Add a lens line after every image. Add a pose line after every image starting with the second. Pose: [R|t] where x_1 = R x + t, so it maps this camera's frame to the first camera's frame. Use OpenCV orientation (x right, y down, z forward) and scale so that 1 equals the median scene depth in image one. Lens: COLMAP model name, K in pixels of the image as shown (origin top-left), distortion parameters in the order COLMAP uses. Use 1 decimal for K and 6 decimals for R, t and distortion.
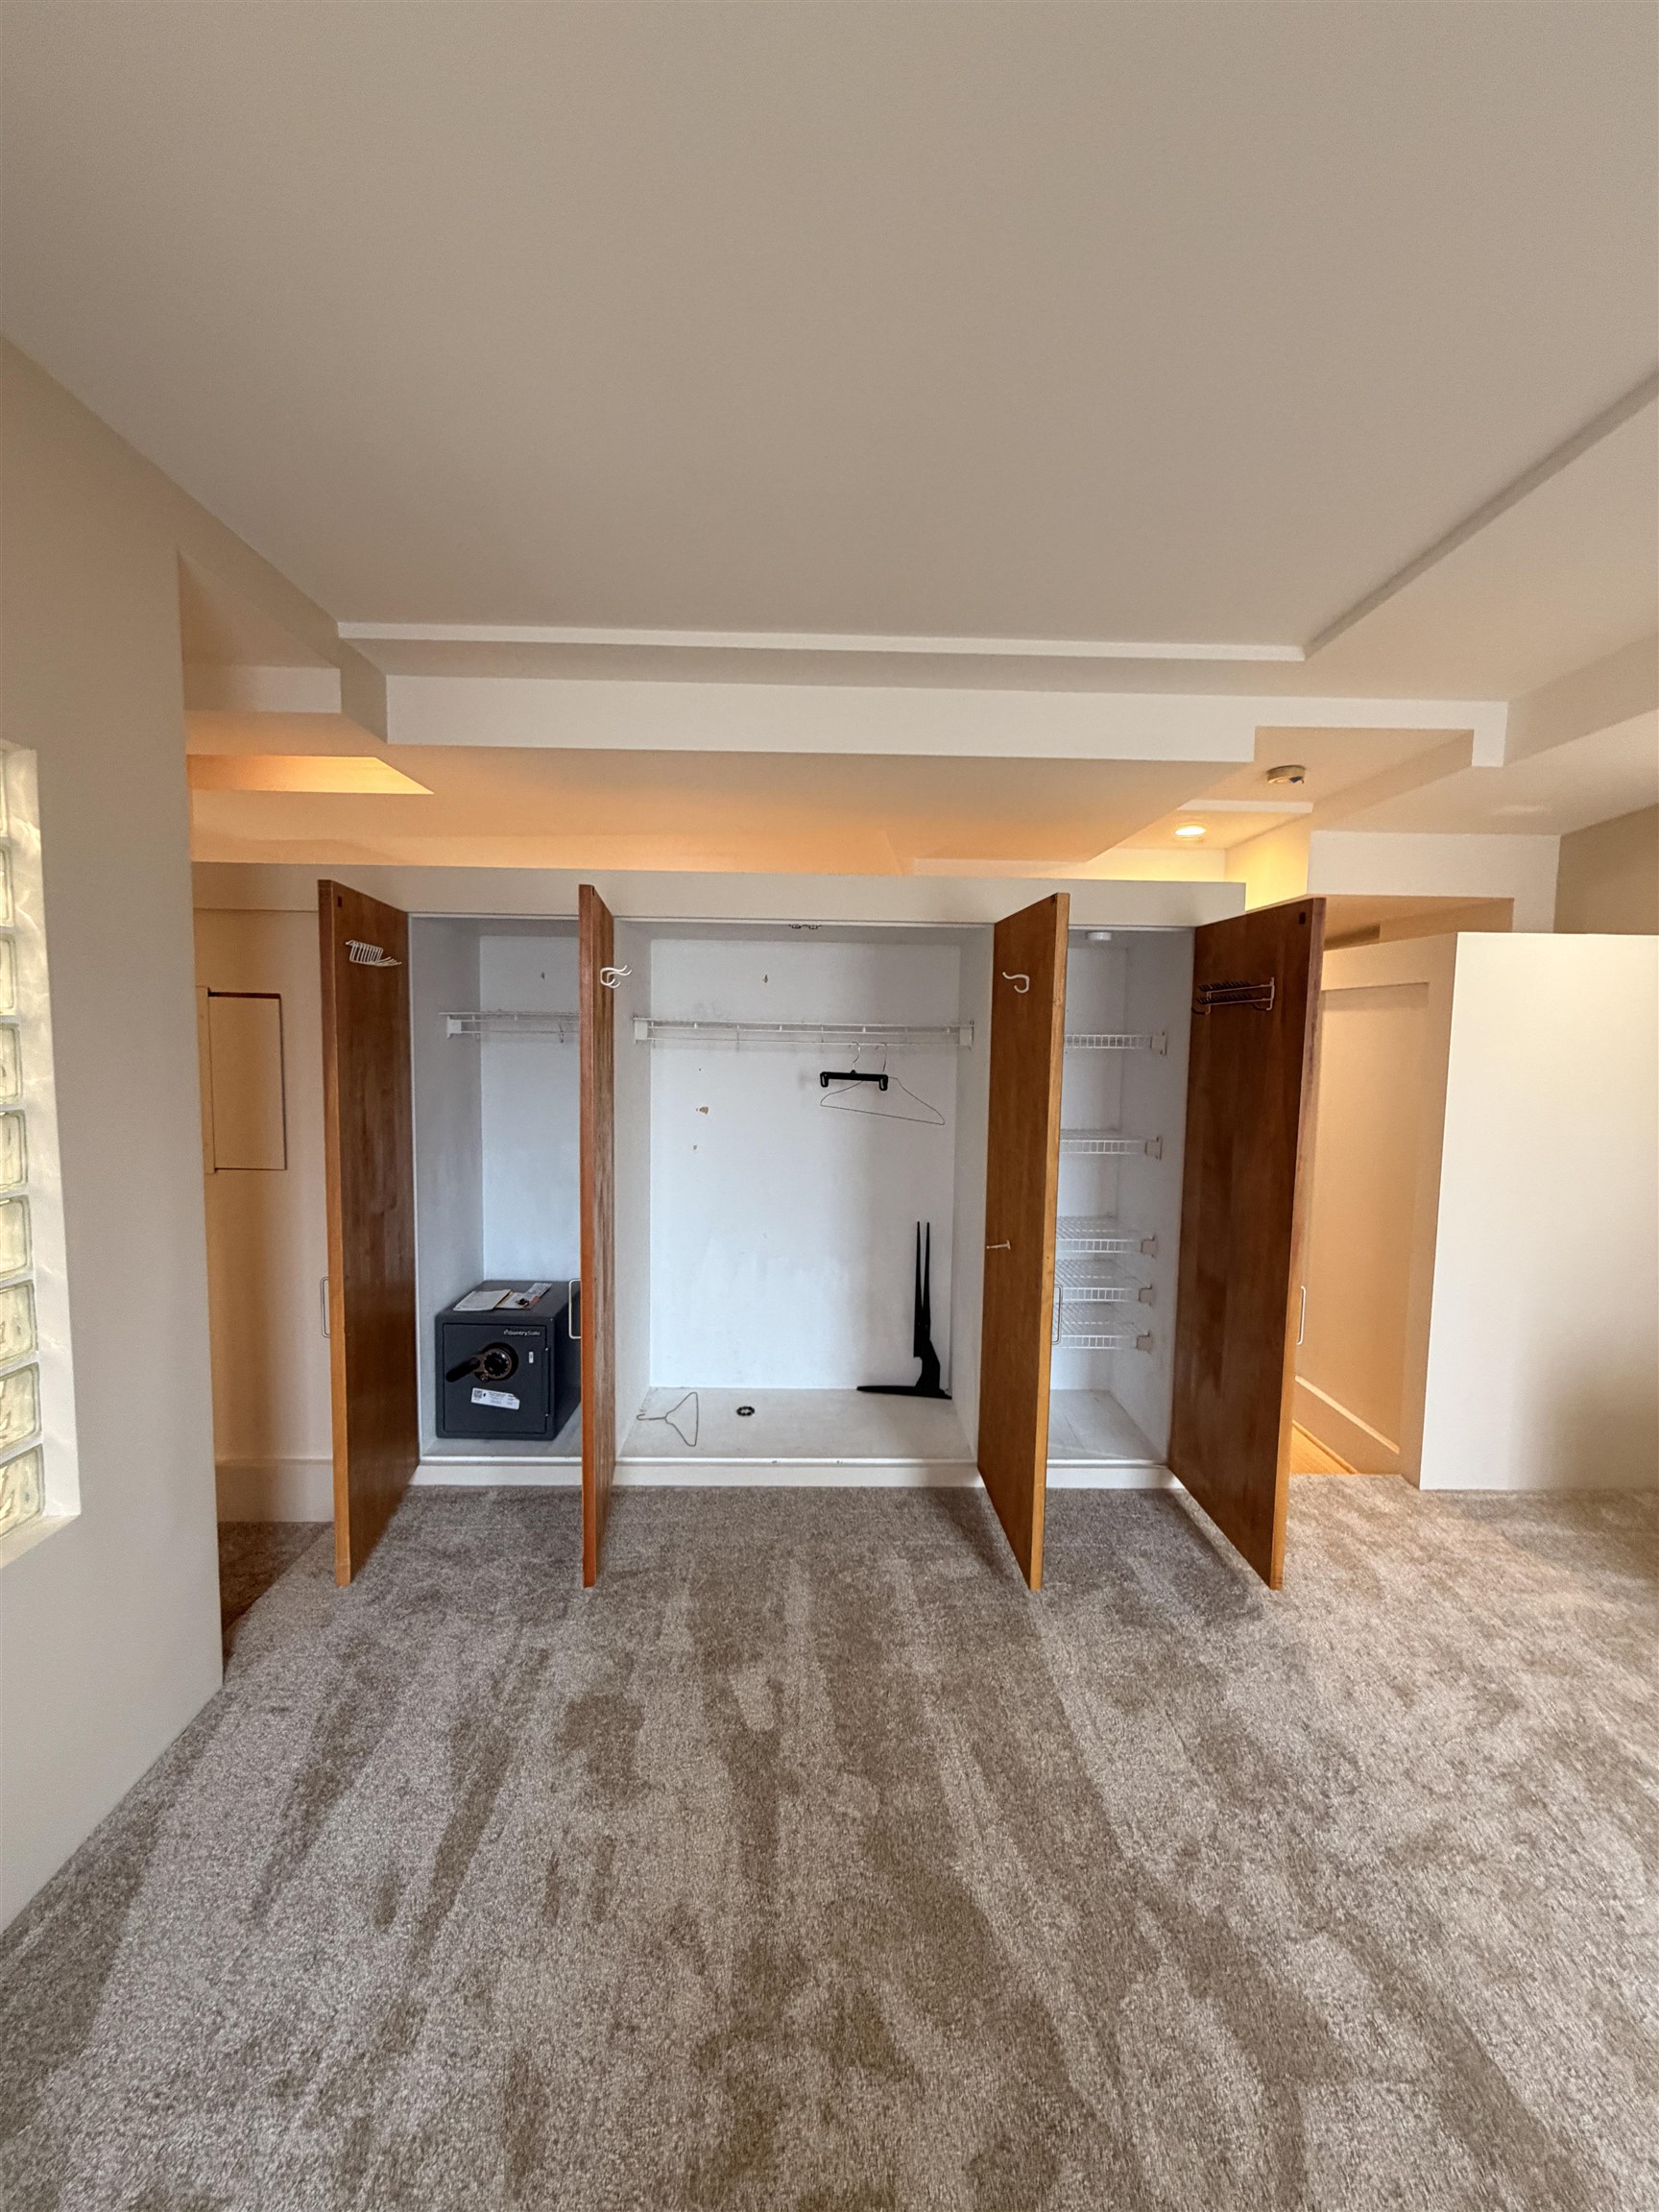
lens RADIAL K [[878.7, 0, 825.6], [0, 878.7, 1103.8], [0, 0, 1]] dist [0.000096, 0.000067]
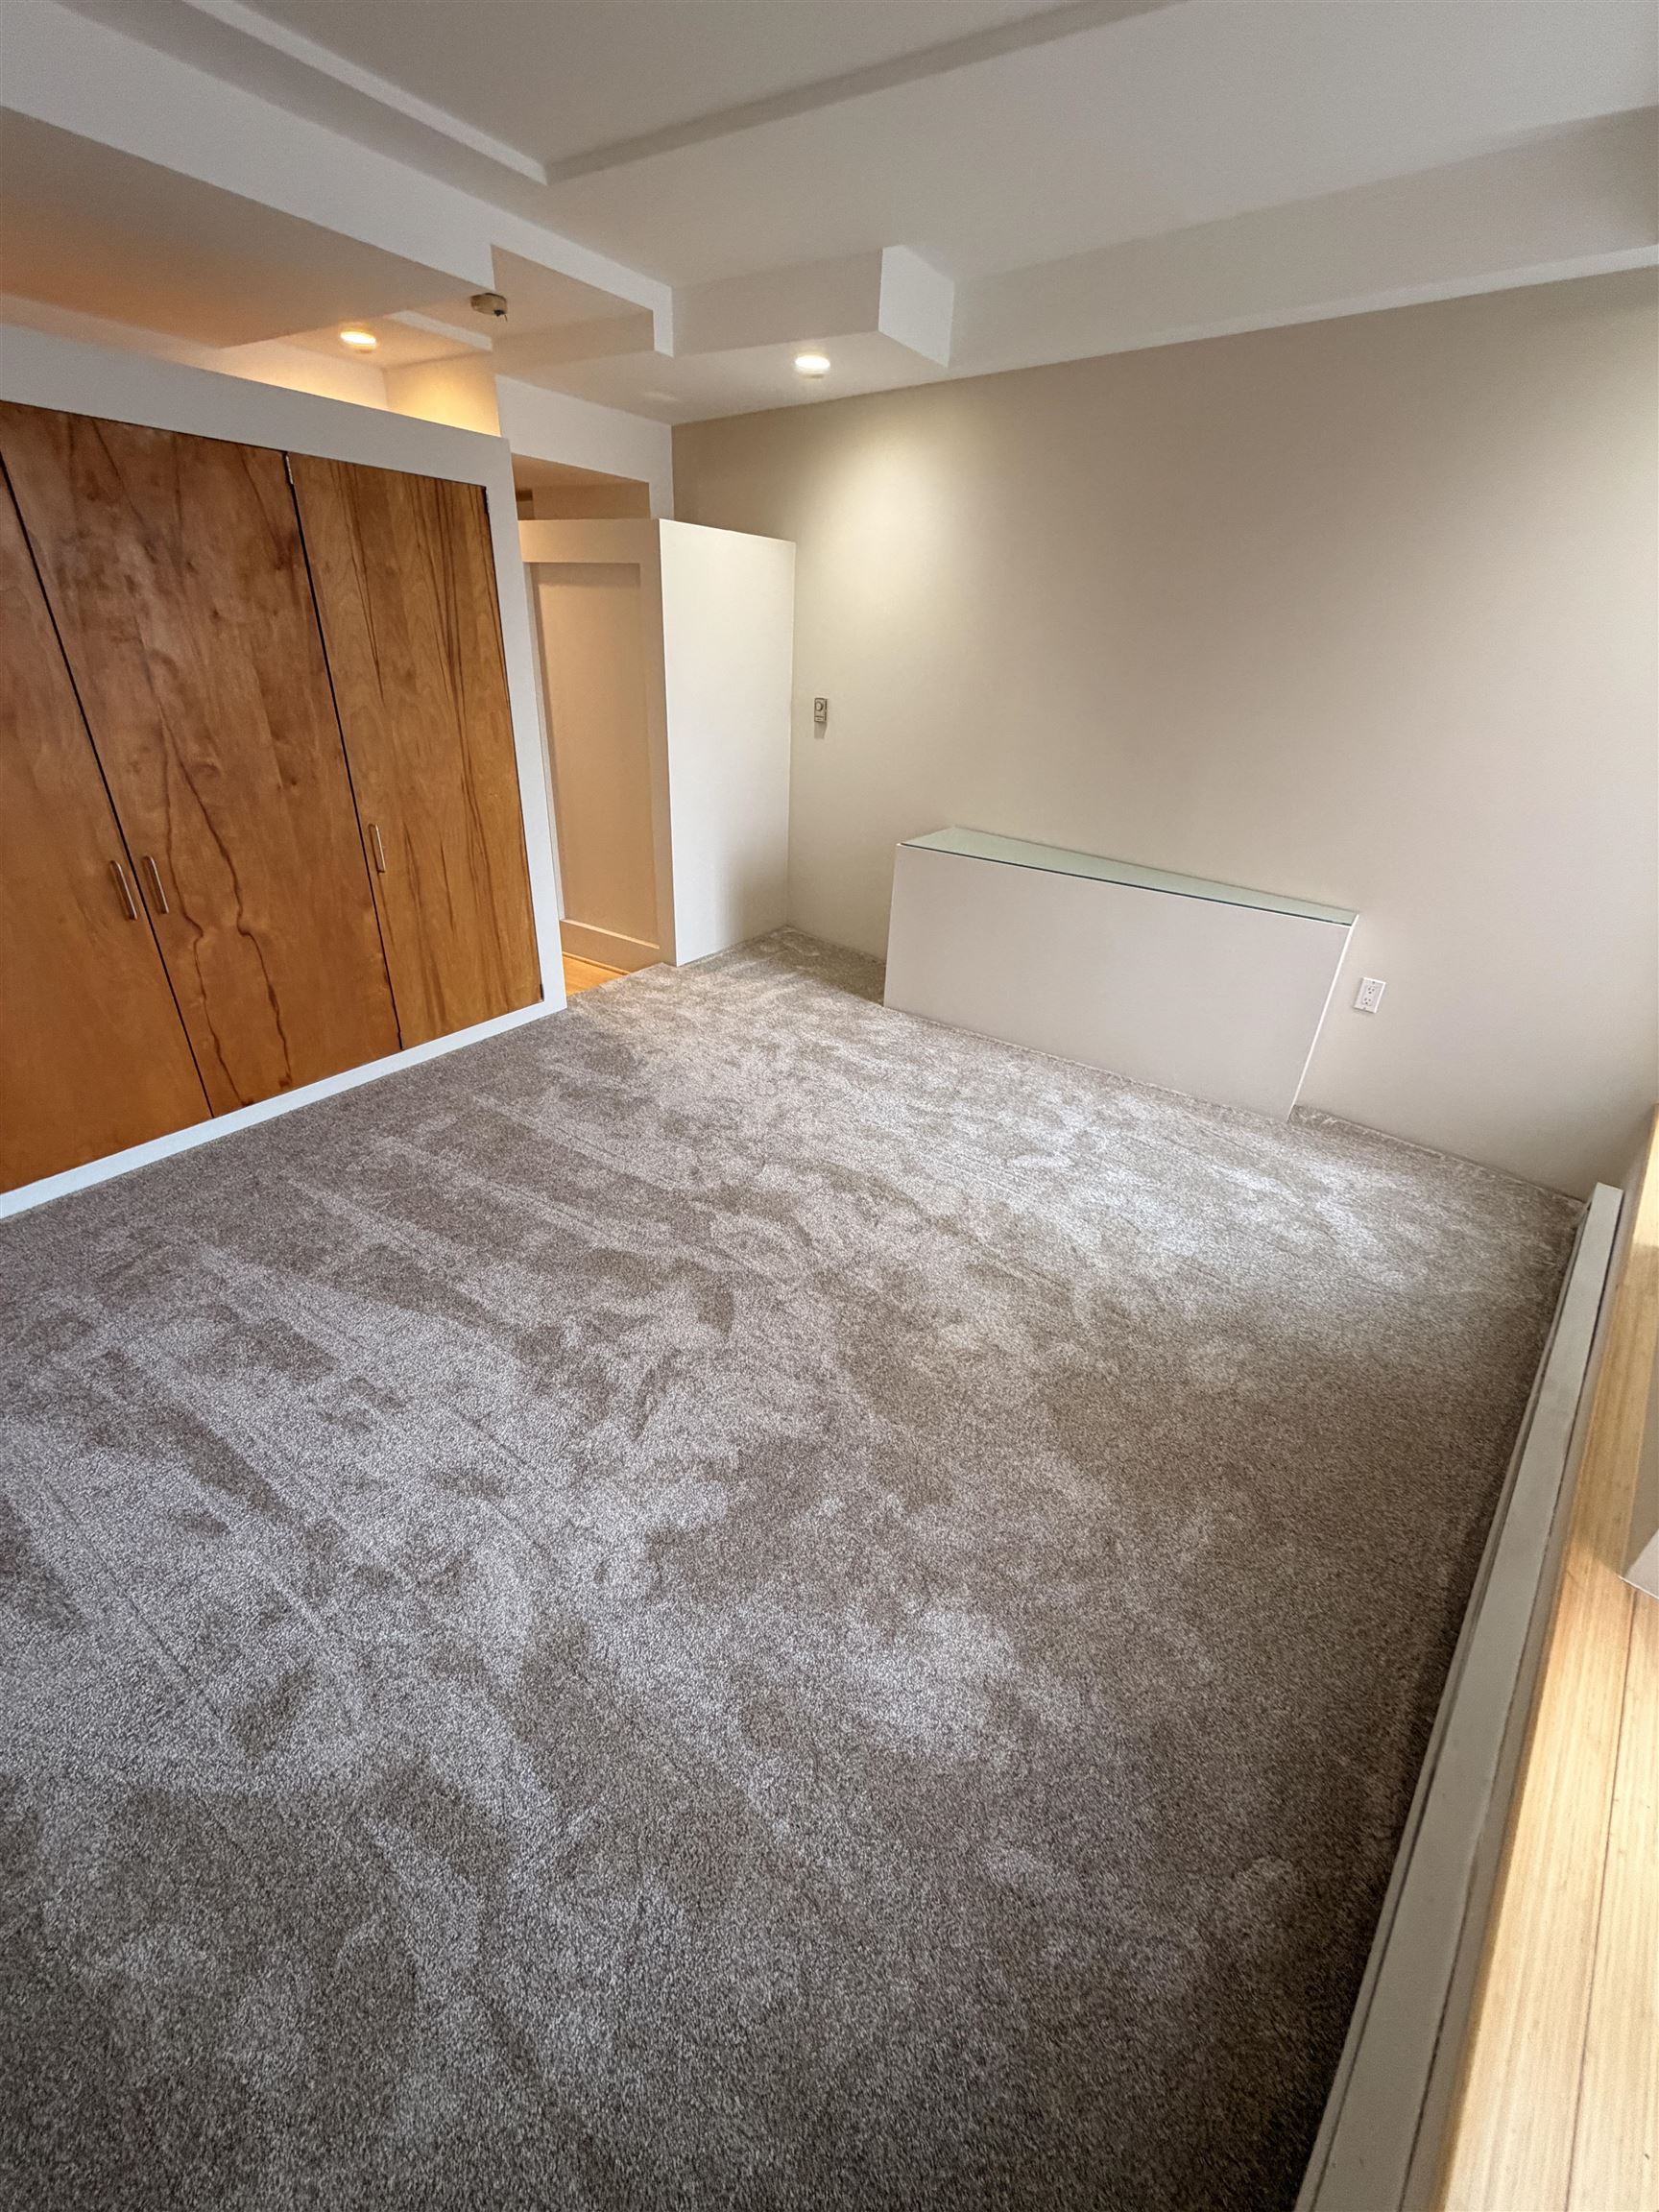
lens RADIAL K [[878.7, 0, 825.9], [0, 878.7, 1102.4], [0, 0, 1]] dist [0.000096, 0.000067]
pose [[0.575220, -0.378307, 0.725262, -0.497382], [0.035216, 0.897261, 0.440093, 0.009636], [-0.817240, -0.227609, 0.529446, -0.043145]]
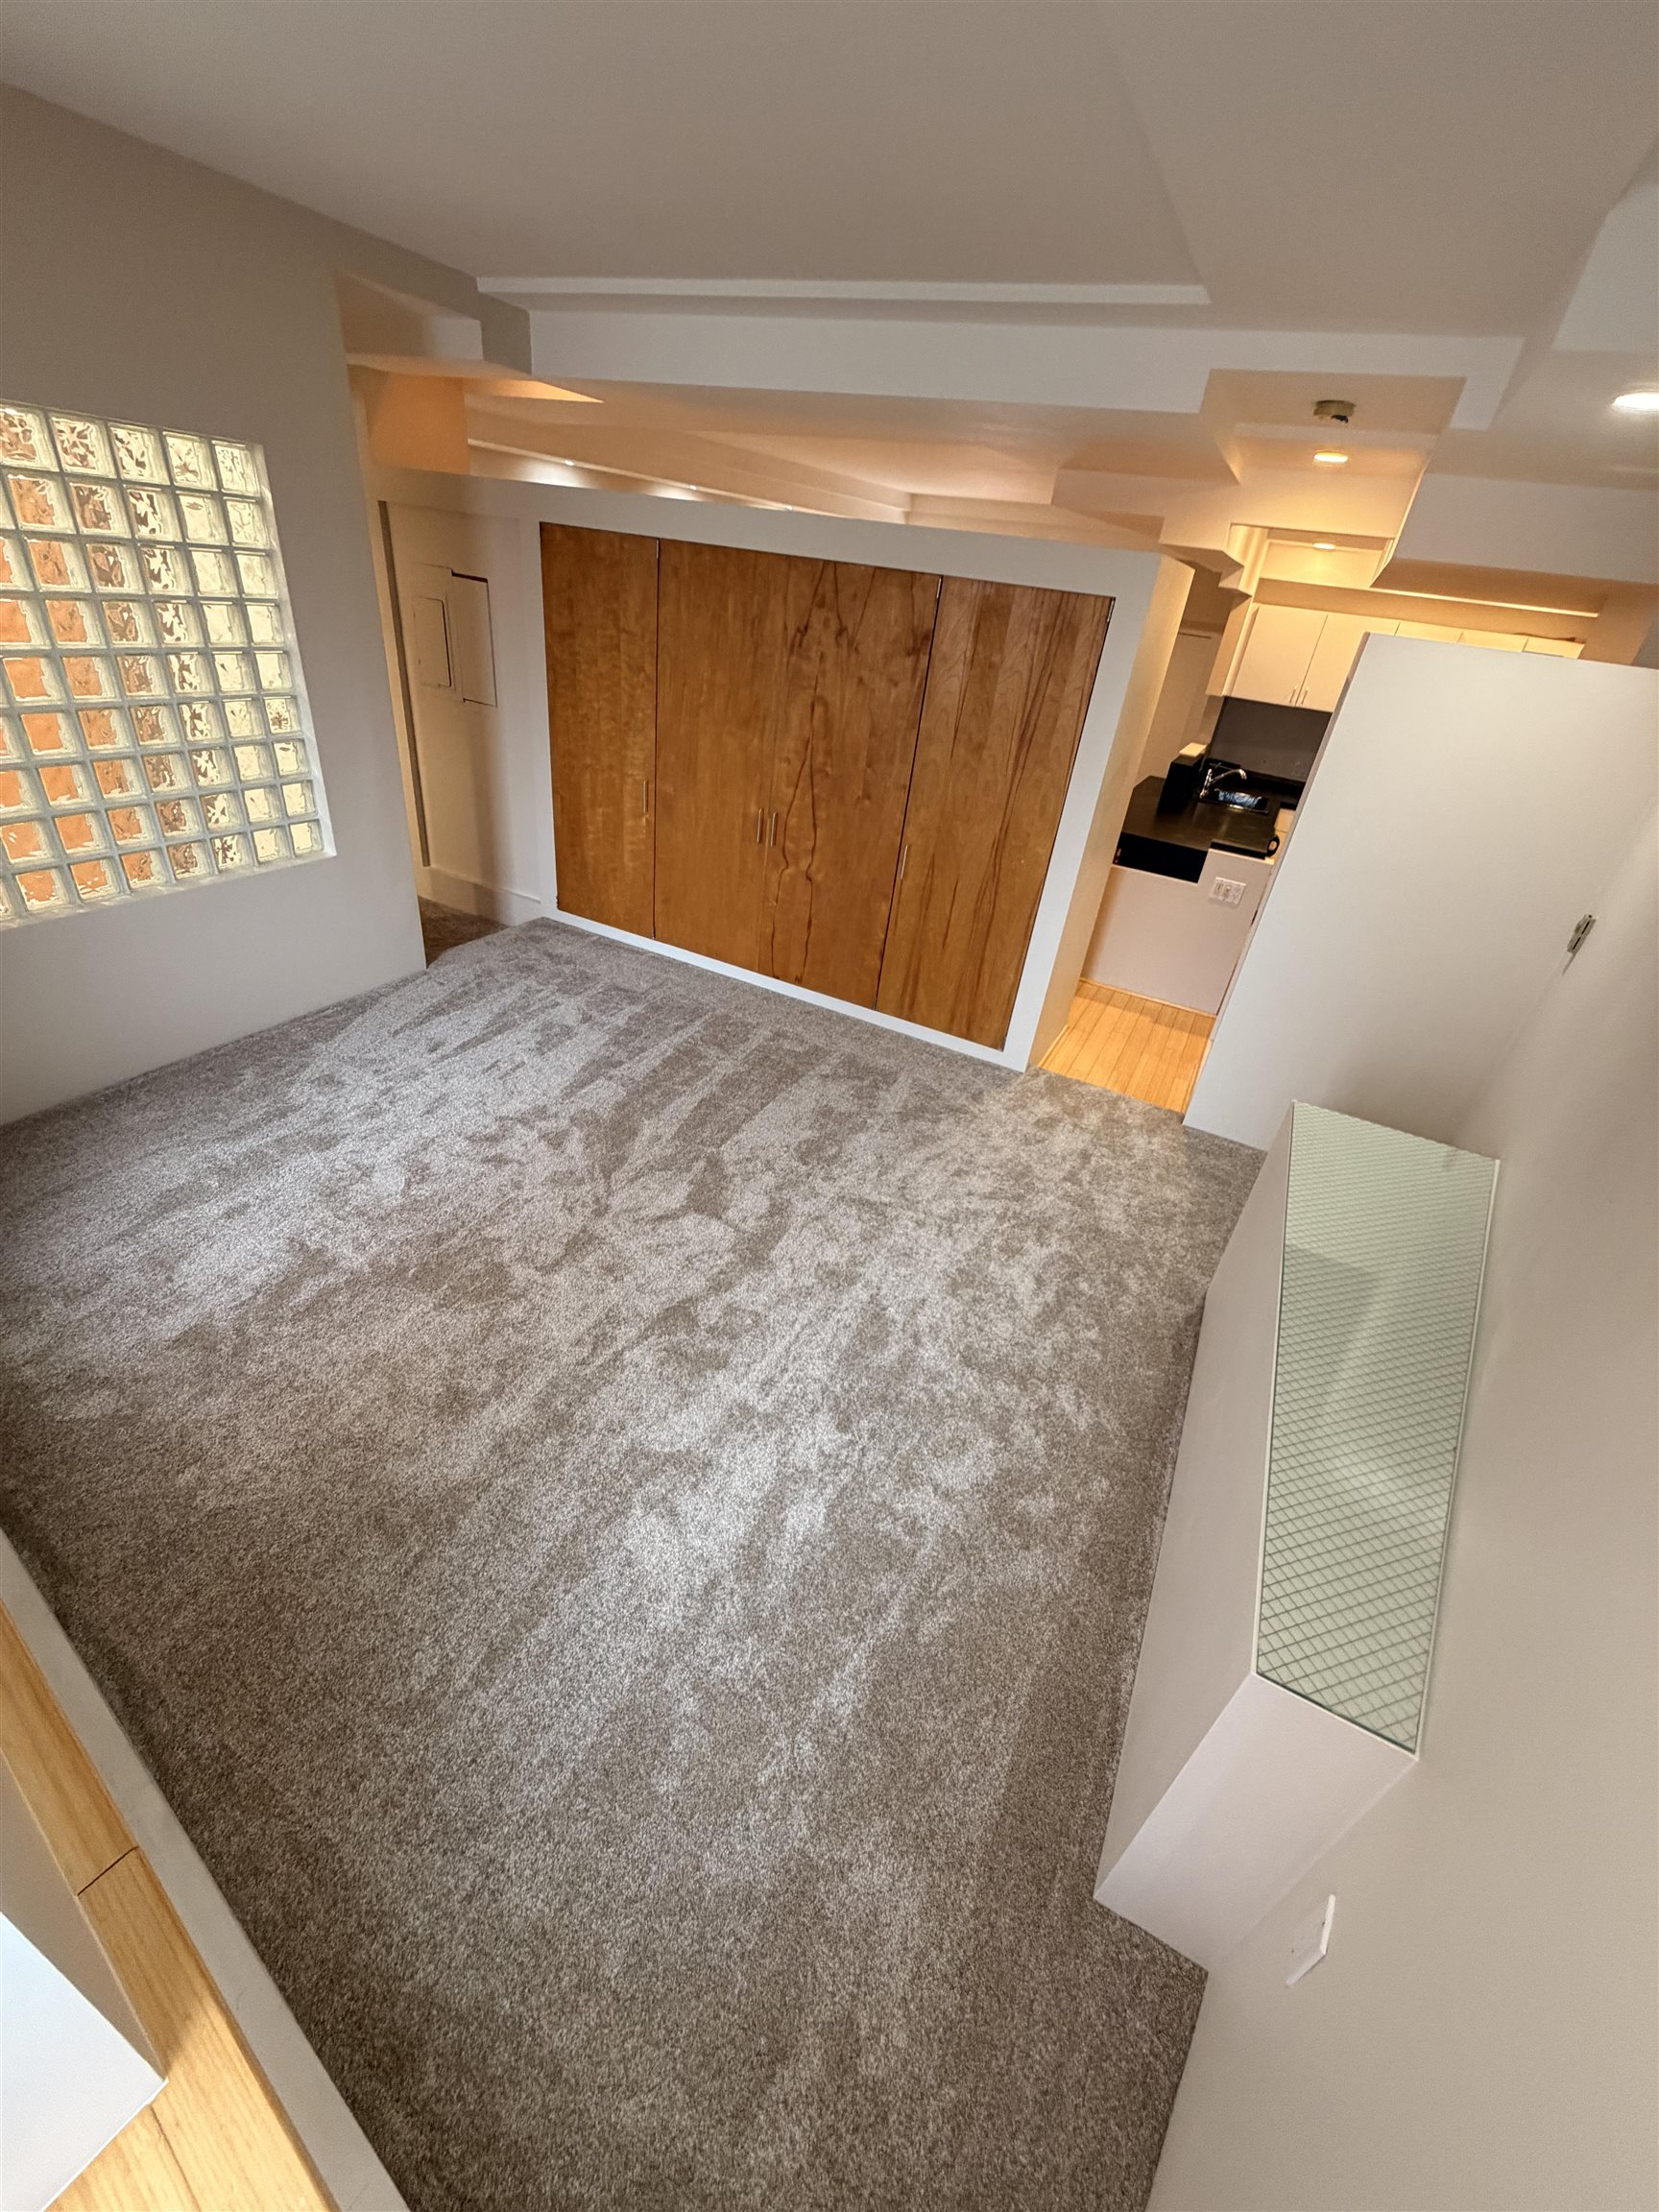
lens RADIAL K [[878.7, 0, 826.5], [0, 878.7, 1101.7], [0, 0, 1]] dist [0.000096, 0.000067]
pose [[0.877278, 0.318618, -0.358980, 1.010654], [-0.139170, 0.884623, 0.445055, -0.117870], [0.459364, -0.340477, 0.820402, -0.382949]]
